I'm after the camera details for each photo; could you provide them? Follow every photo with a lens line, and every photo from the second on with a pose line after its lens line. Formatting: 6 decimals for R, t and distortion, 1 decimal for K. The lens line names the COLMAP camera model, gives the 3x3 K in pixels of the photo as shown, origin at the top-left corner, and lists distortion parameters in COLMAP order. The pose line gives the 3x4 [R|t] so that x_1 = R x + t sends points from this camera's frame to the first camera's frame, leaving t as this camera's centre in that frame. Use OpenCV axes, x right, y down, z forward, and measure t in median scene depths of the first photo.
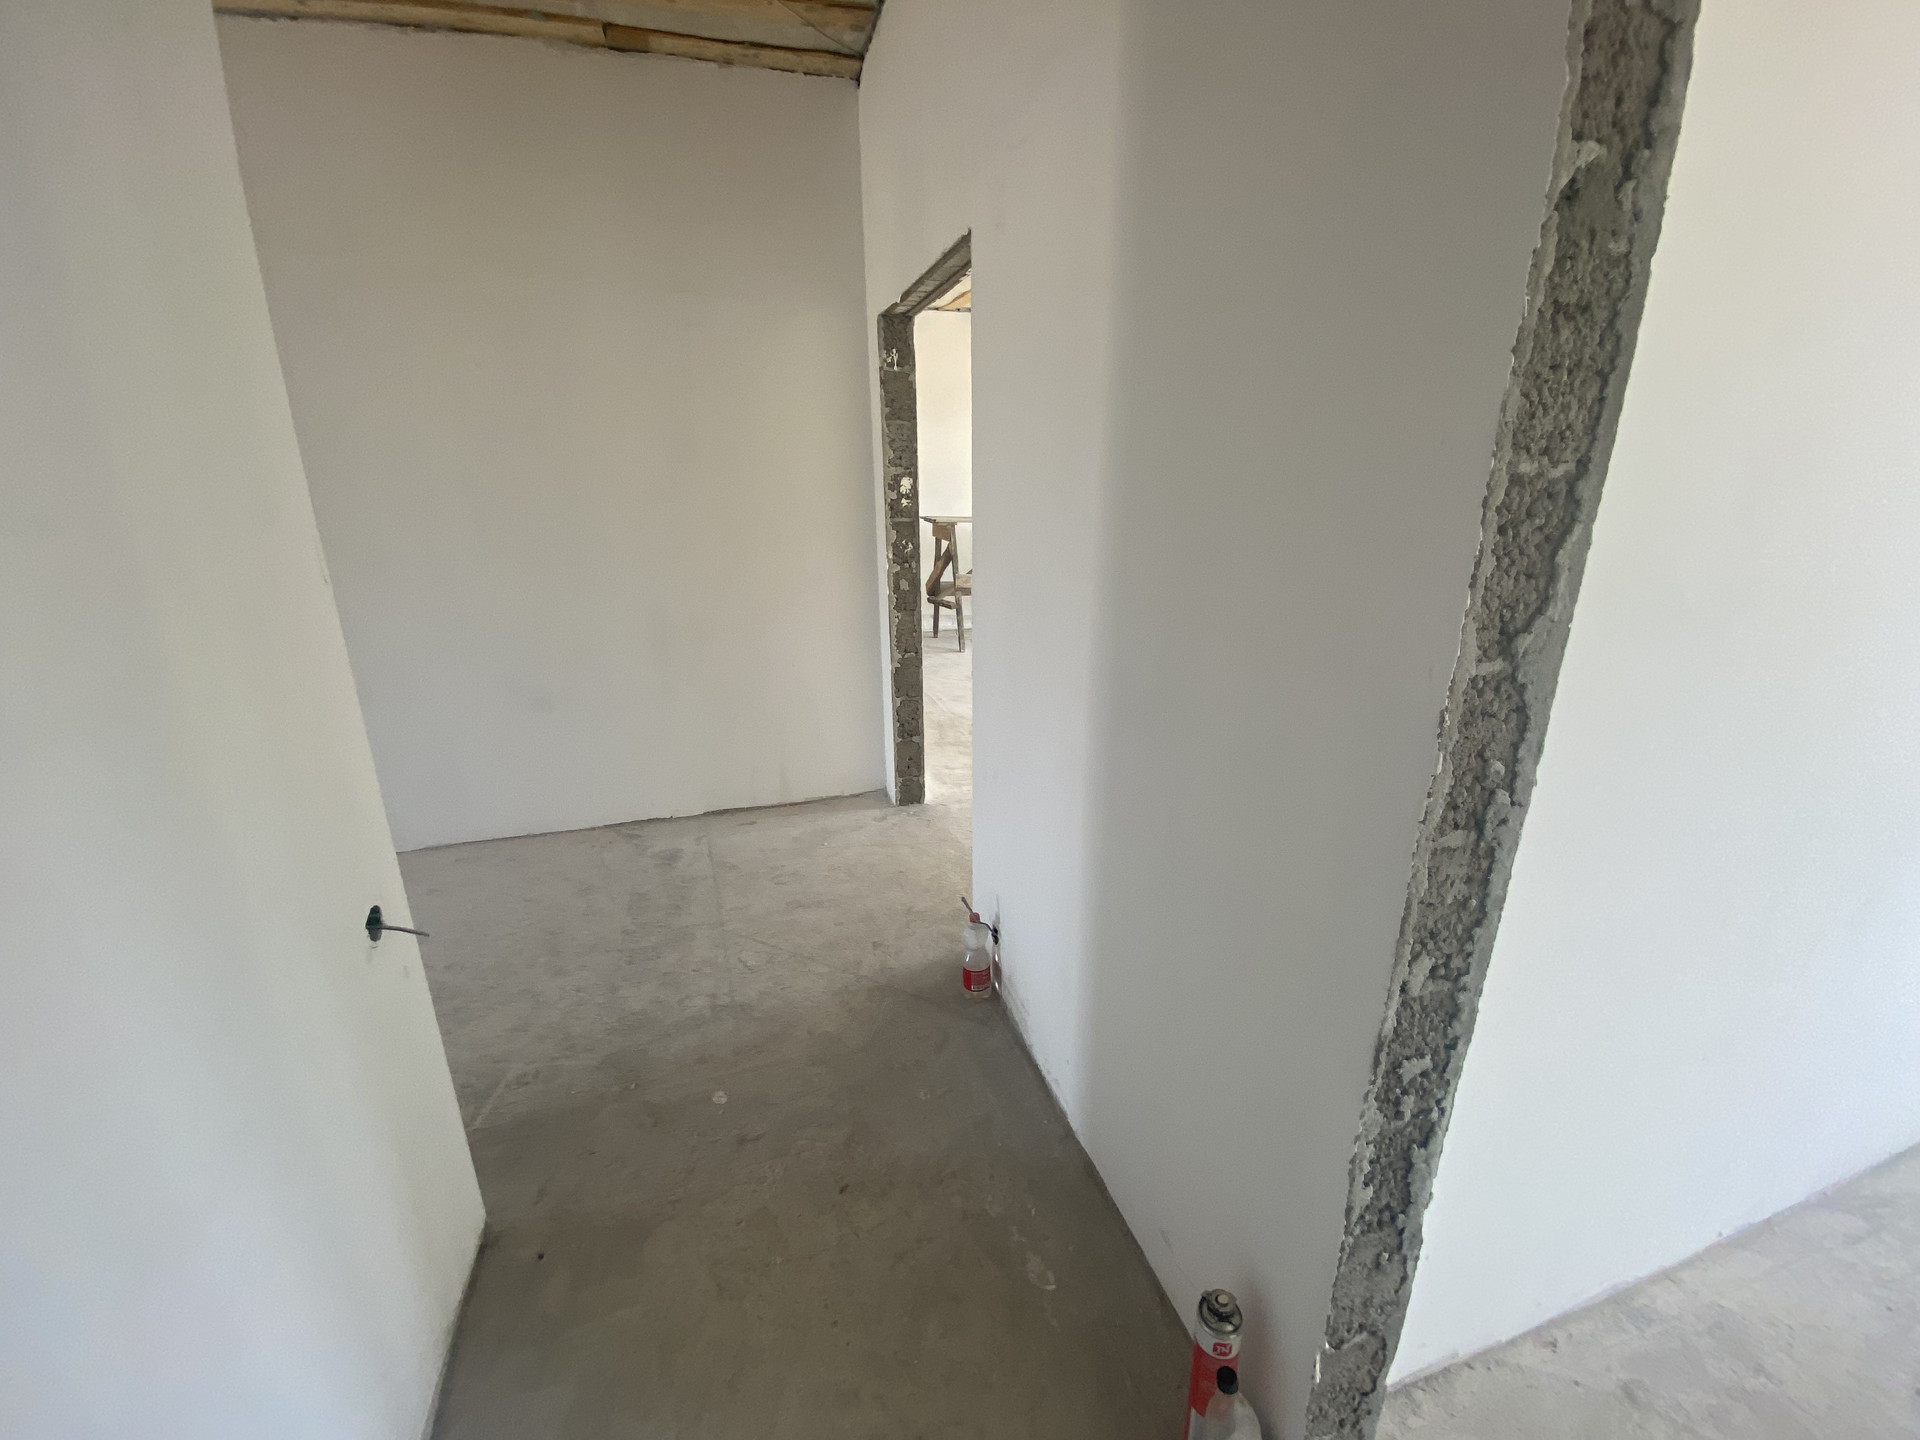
lens RADIAL K [[778.3, 0, 960.4], [0, 778.3, 733.3], [0, 0, 1]] dist [0.015968, -0.017597]
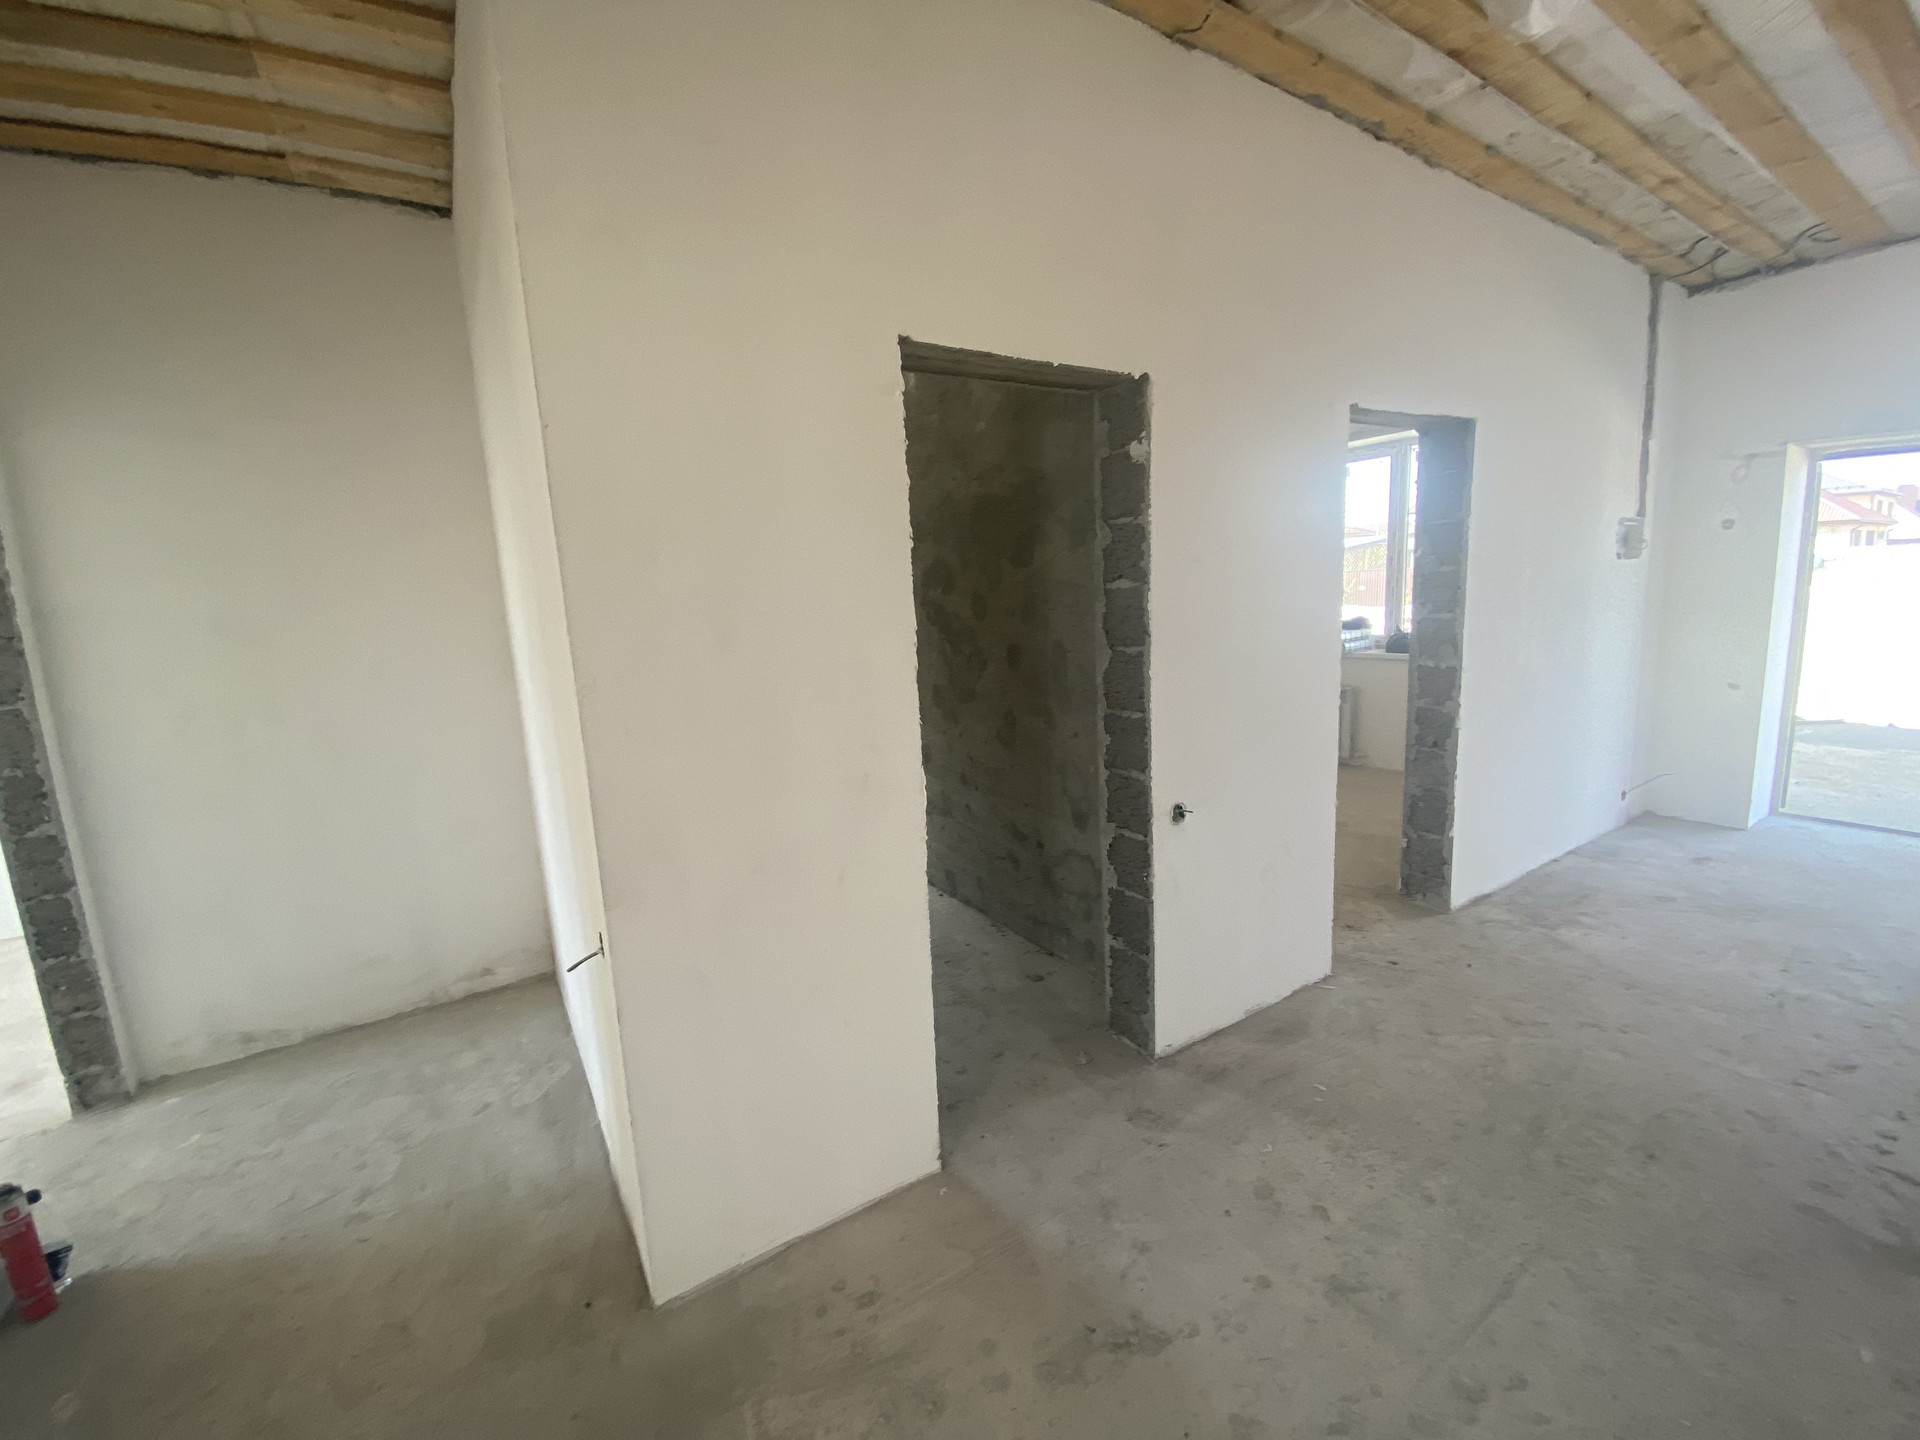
lens RADIAL K [[778.3, 0, 956.0], [0, 778.3, 720.6], [0, 0, 1]] dist [0.015968, -0.017597]
pose [[-0.962216, 0.091018, -0.256625, -0.411629], [-0.039194, 0.886364, 0.461327, -0.281945], [0.269452, 0.453954, -0.849306, 0.843734]]
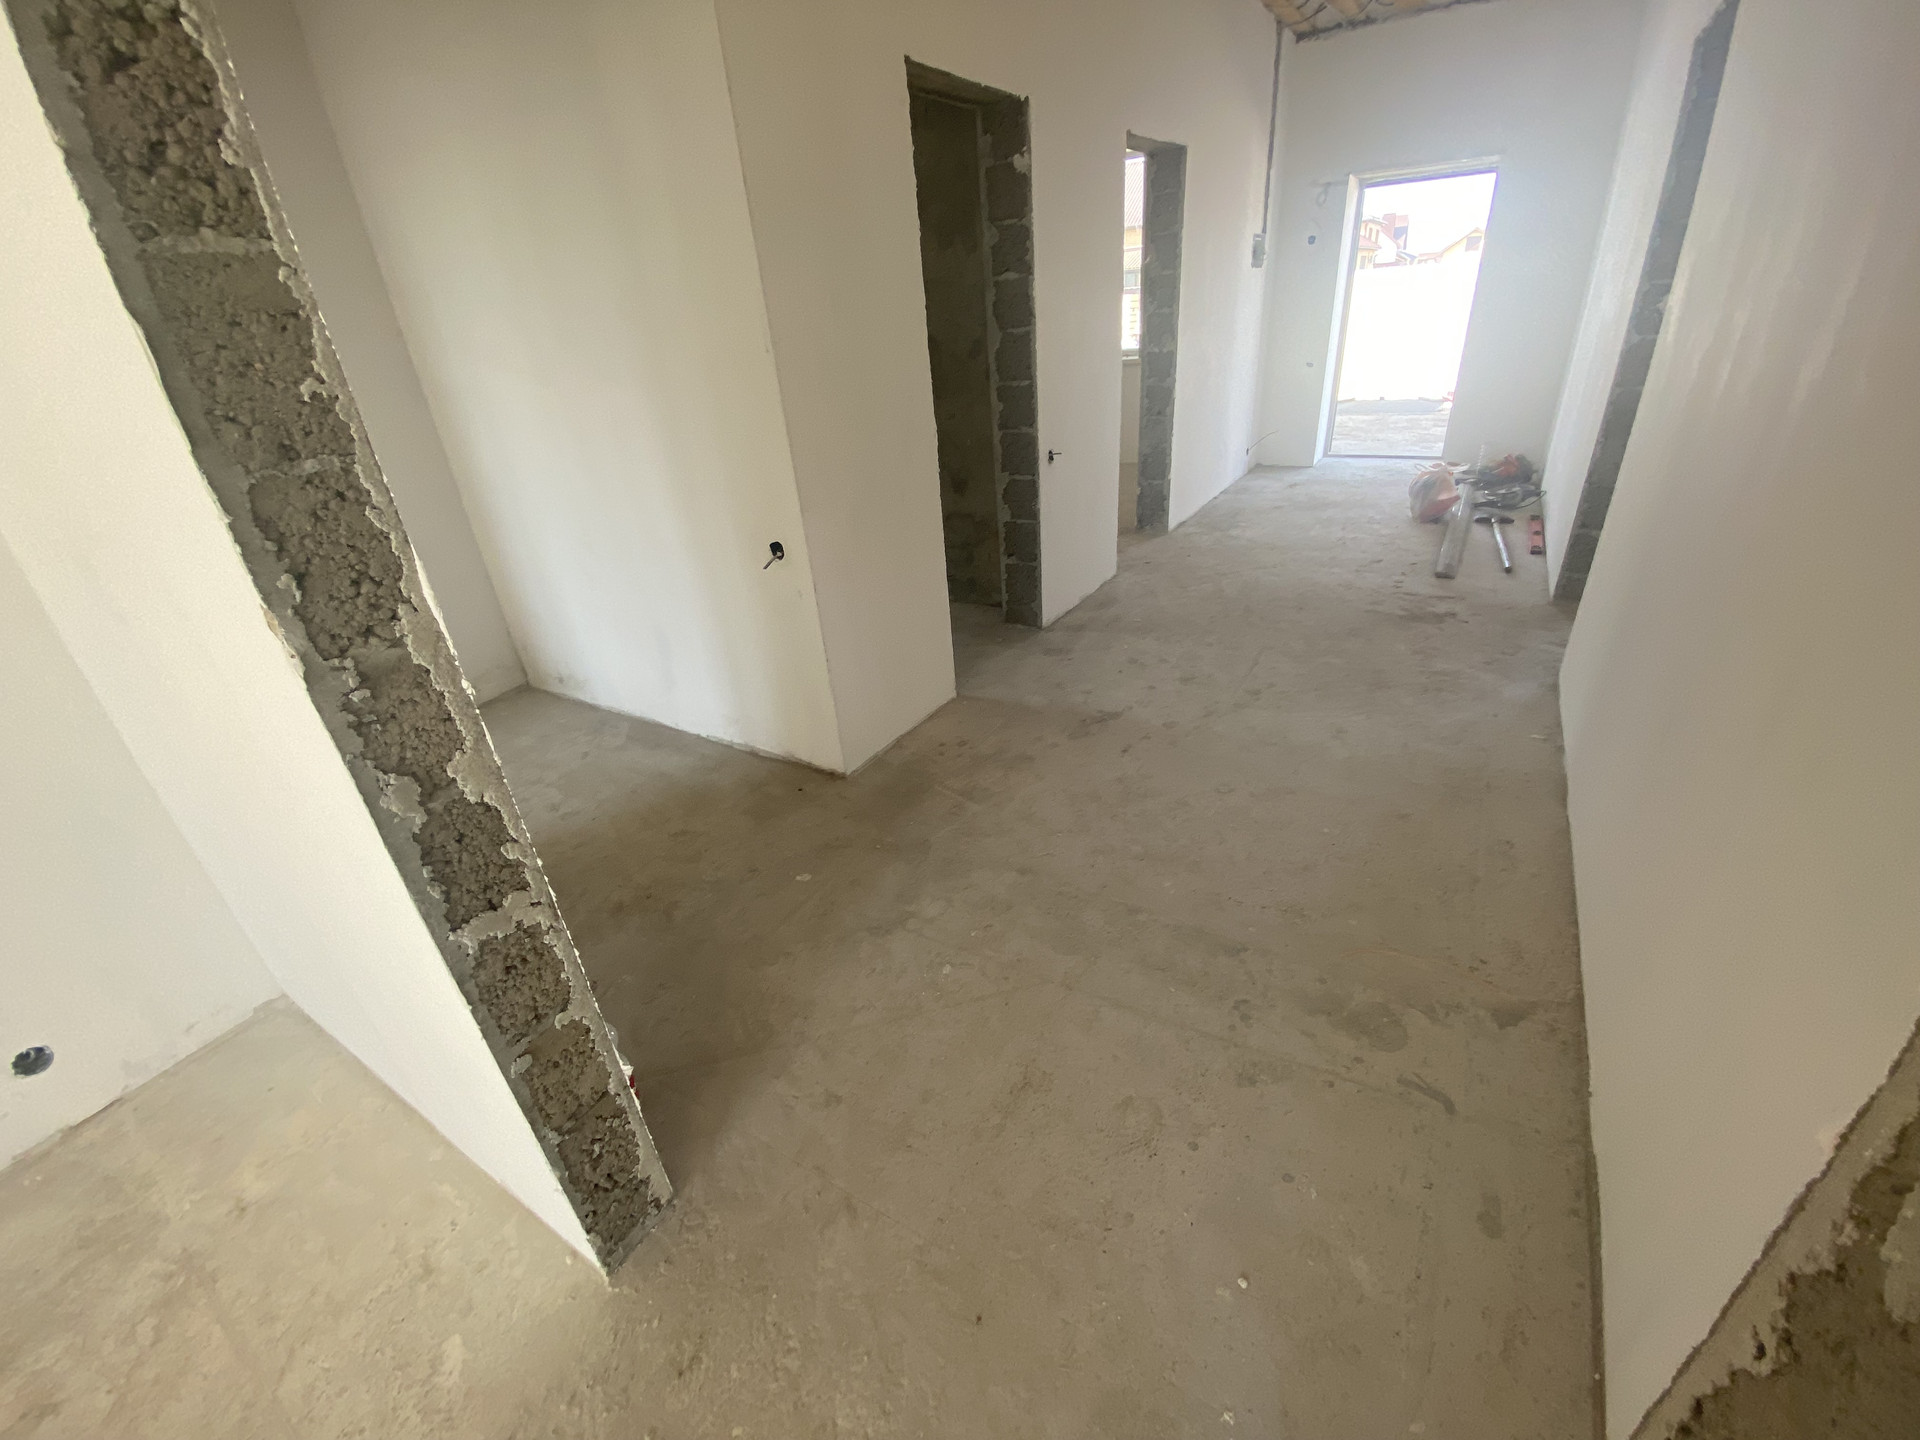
lens RADIAL K [[778.3, 0, 951.1], [0, 778.3, 722.2], [0, 0, 1]] dist [0.015968, -0.017597]
pose [[-0.757262, 0.356357, -0.547324, 0.041871], [-0.133604, 0.735780, 0.663910, -0.296143], [0.639299, 0.575879, -0.509568, 0.990227]]
